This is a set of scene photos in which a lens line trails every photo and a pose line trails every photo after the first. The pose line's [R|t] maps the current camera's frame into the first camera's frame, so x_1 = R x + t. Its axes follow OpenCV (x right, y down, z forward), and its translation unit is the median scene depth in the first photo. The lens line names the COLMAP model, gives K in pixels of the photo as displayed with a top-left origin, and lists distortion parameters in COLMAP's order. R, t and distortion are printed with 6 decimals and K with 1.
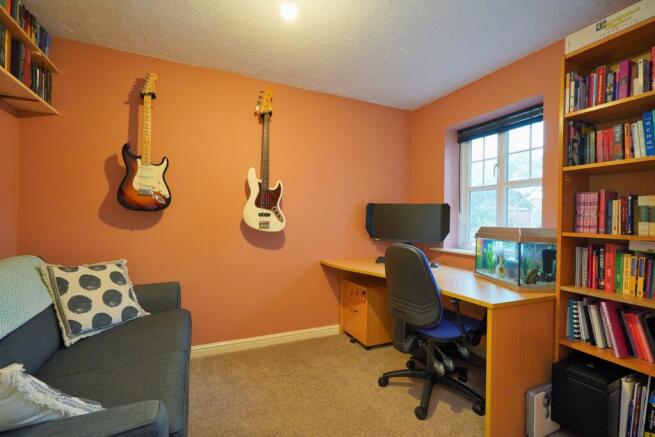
lens RADIAL K [[295.8, 0, 328.4], [0, 295.8, 222.1], [0, 0, 1]] dist [-0.005152, 0.003279]
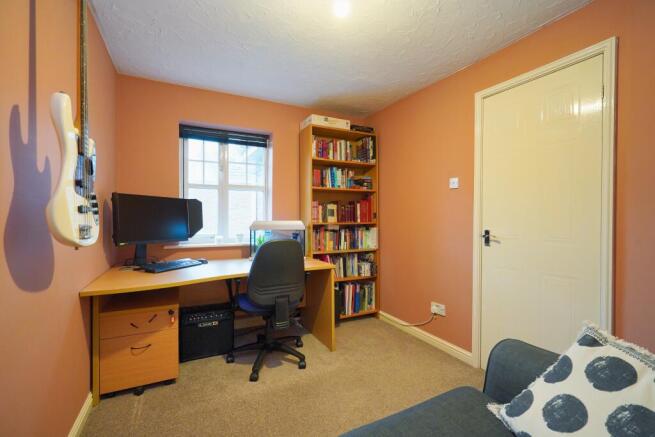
lens RADIAL K [[295.8, 0, 326.9], [0, 295.8, 218.8], [0, 0, 1]] dist [-0.005152, 0.003279]
pose [[-0.028052, -0.023692, 0.999326, -0.650218], [0.005107, 0.999703, 0.023845, -0.019240], [-0.999593, 0.005773, -0.027923, 0.614773]]
